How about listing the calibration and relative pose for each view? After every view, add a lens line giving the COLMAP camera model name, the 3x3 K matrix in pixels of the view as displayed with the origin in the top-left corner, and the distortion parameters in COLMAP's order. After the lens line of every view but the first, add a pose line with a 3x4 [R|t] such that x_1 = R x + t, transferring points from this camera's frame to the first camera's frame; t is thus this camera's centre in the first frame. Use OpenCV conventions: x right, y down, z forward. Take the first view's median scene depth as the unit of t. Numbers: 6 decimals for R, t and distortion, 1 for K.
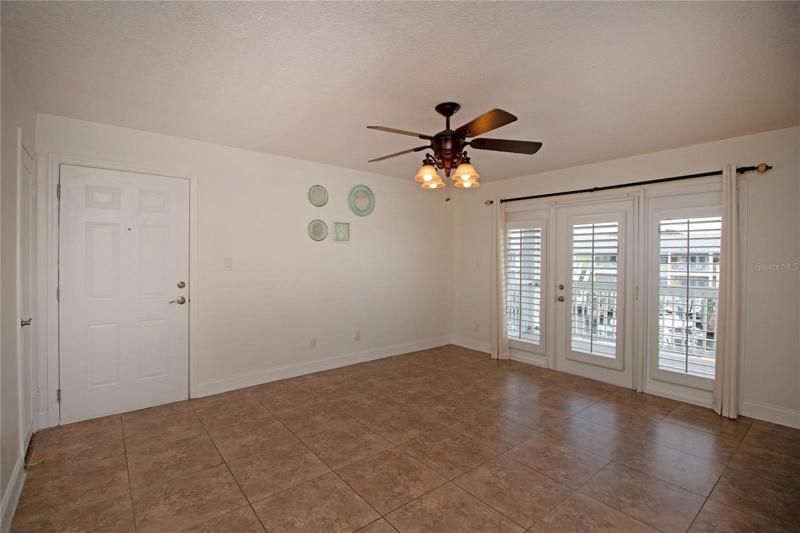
lens RADIAL K [[364.6, 0, 390.3], [0, 364.6, 260.4], [0, 0, 1]] dist [-0.025519, -0.000128]
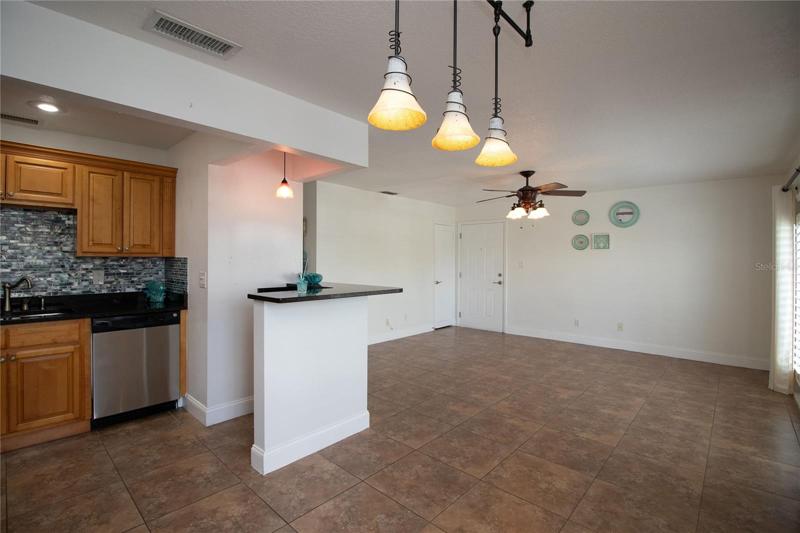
lens RADIAL K [[364.6, 0, 390.3], [0, 364.6, 260.4], [0, 0, 1]] dist [-0.025519, -0.000128]
pose [[0.142146, -0.005405, -0.989831, 1.352470], [-0.016146, 0.999839, -0.007778, 0.012805], [0.989714, 0.017087, 0.142035, 0.097643]]
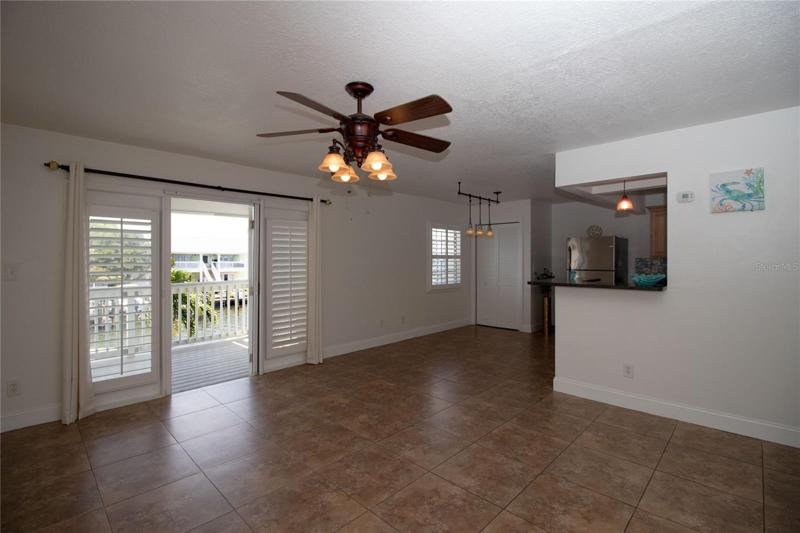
lens RADIAL K [[364.6, 0, 390.3], [0, 364.6, 260.4], [0, 0, 1]] dist [-0.025519, -0.000128]
pose [[-0.114558, -0.013496, 0.993325, -0.557272], [0.009886, 0.999843, 0.014725, -0.013150], [-0.993367, 0.011507, -0.114406, 0.796159]]
